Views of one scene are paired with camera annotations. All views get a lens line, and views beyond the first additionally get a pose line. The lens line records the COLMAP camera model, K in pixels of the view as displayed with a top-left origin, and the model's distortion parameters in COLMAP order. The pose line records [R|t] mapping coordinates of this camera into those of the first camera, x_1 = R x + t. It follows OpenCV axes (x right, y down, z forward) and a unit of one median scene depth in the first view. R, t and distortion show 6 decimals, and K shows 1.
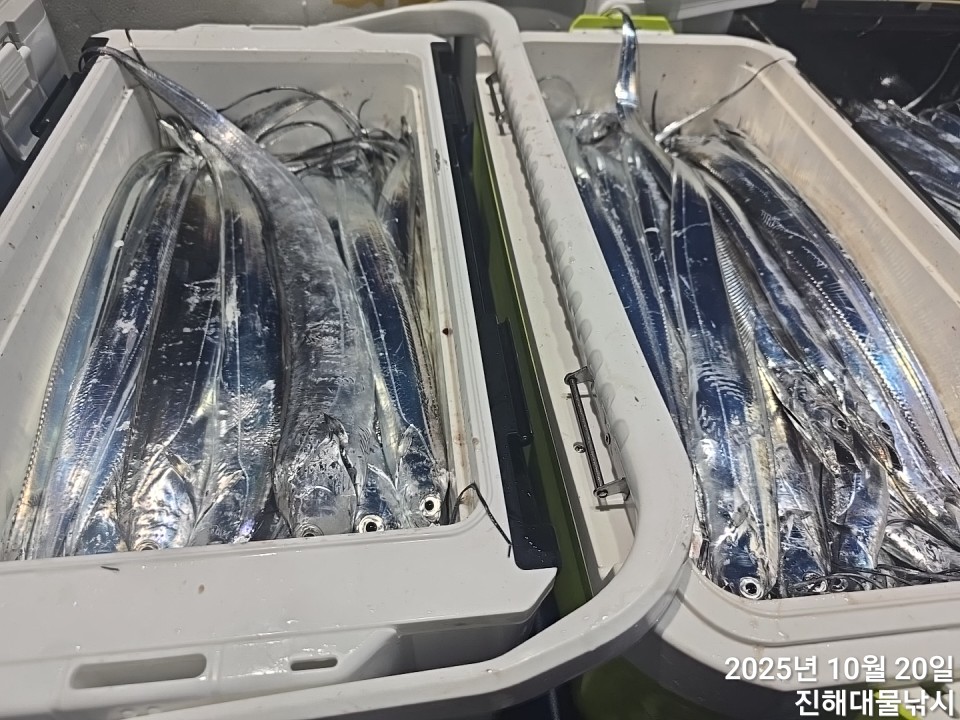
lens RADIAL K [[660.7, 0, 479.4], [0, 660.7, 352.8], [0, 0, 1]] dist [0.055368, -0.058741]
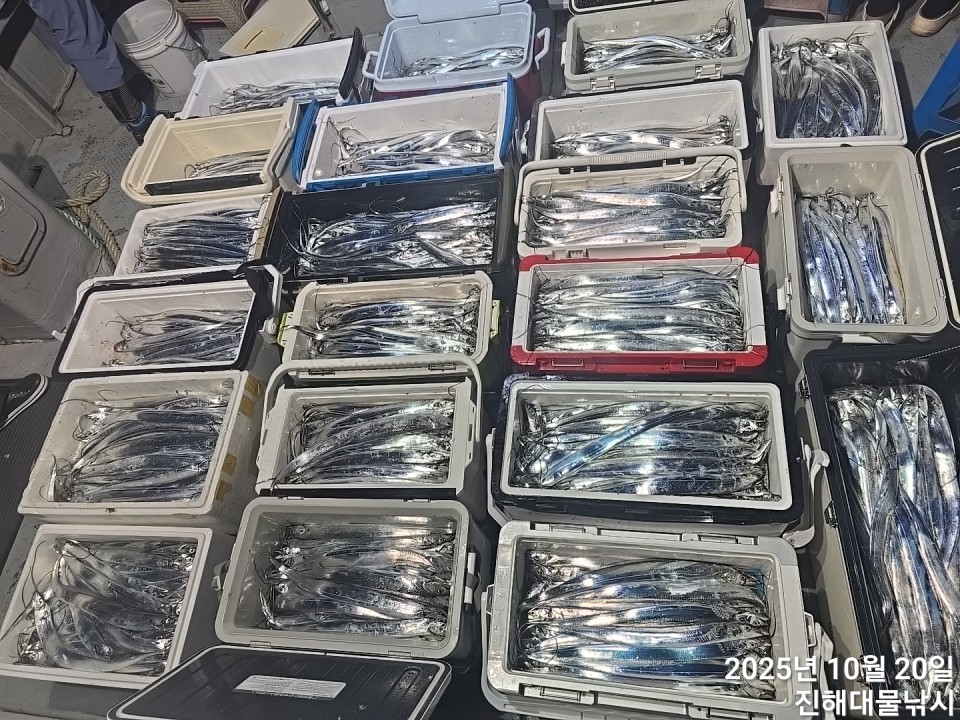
lens RADIAL K [[660.7, 0, 478.8], [0, 660.7, 353.2], [0, 0, 1]] dist [0.055368, -0.058741]
pose [[0.171034, -0.909150, 0.379729, -1.207960], [0.860150, 0.325742, 0.392473, -1.245926], [-0.480510, 0.259497, 0.837718, -2.586187]]
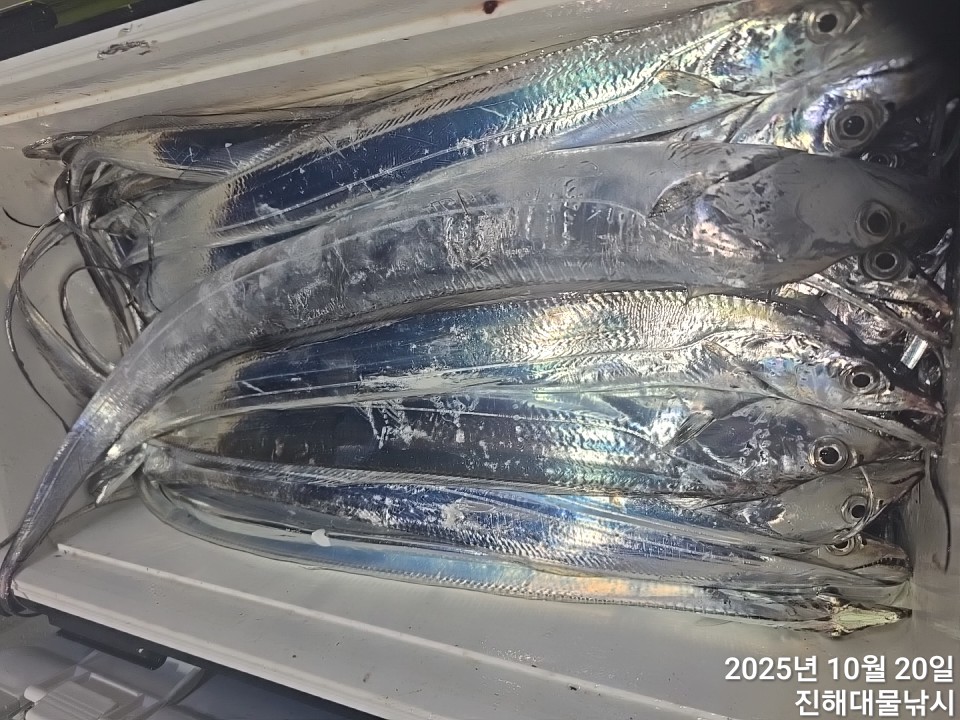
lens RADIAL K [[660.7, 0, 466.9], [0, 660.7, 348.2], [0, 0, 1]] dist [0.055368, -0.058741]
pose [[0.007624, -0.955953, -0.293421, -0.137914], [0.961529, -0.073569, 0.264669, -0.187855], [-0.274598, -0.284151, 0.918615, 0.365633]]
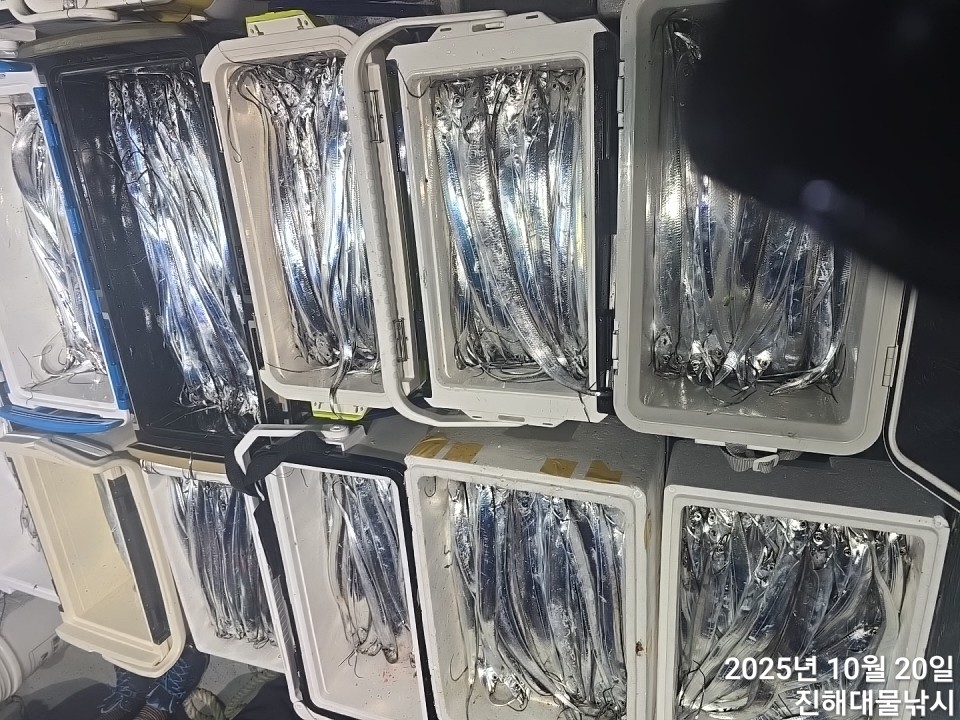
lens RADIAL K [[660.7, 0, 480.6], [0, 660.7, 368.4], [0, 0, 1]] dist [0.055368, -0.058741]
pose [[-0.949400, -0.153453, 0.274028, -0.908307], [0.241970, -0.913624, 0.326714, -1.266106], [0.200223, 0.376489, 0.904526, -0.838773]]
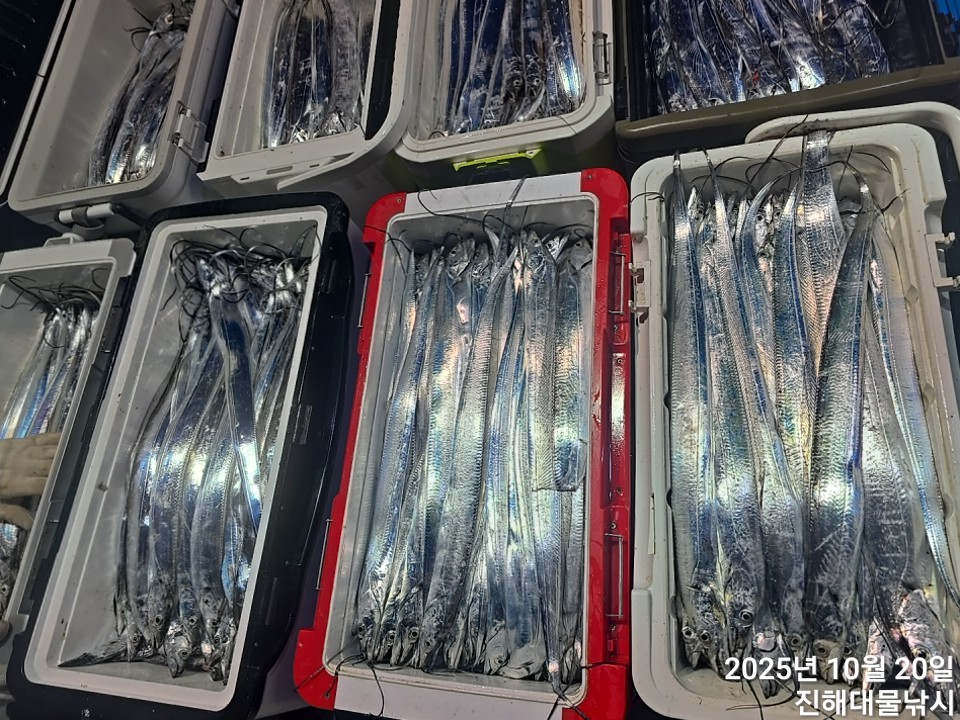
lens RADIAL K [[660.7, 0, 483.9], [0, 660.7, 361.4], [0, 0, 1]] dist [0.055368, -0.058741]
pose [[0.916285, 0.016752, -0.400176, 1.220170], [0.137193, 0.925557, 0.352878, 0.147311], [0.376297, -0.378238, 0.845776, -1.293179]]
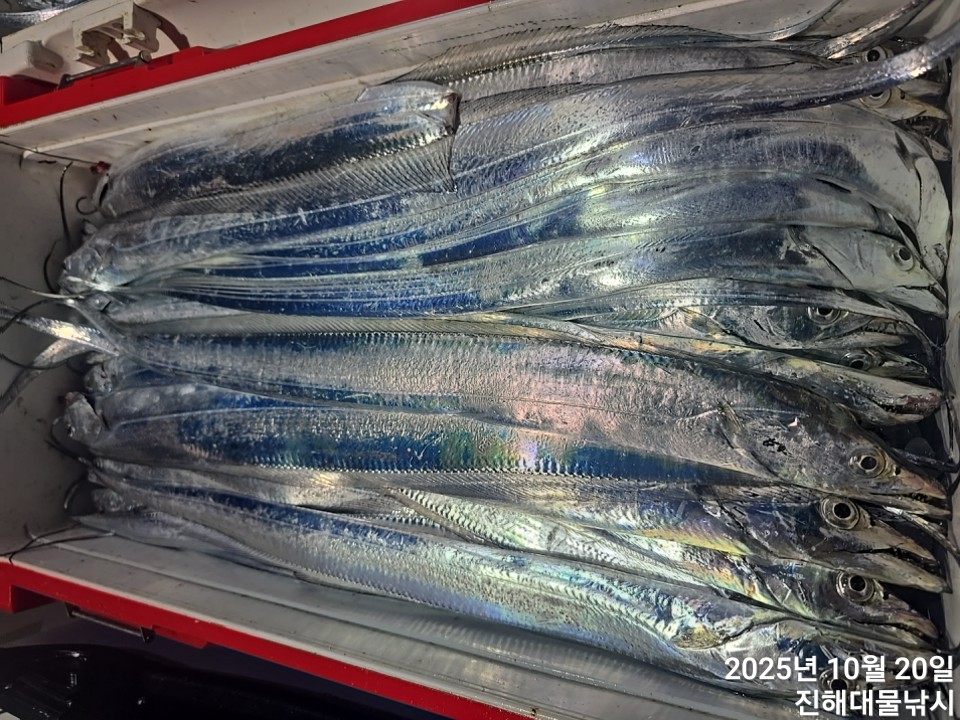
lens RADIAL K [[660.7, 0, 487.7], [0, 660.7, 356.2], [0, 0, 1]] dist [0.055368, -0.058741]
pose [[0.041690, -0.991759, -0.121147, 0.641825], [0.967862, 0.009990, 0.251284, 0.850113], [-0.248002, -0.127730, 0.960302, -0.706099]]
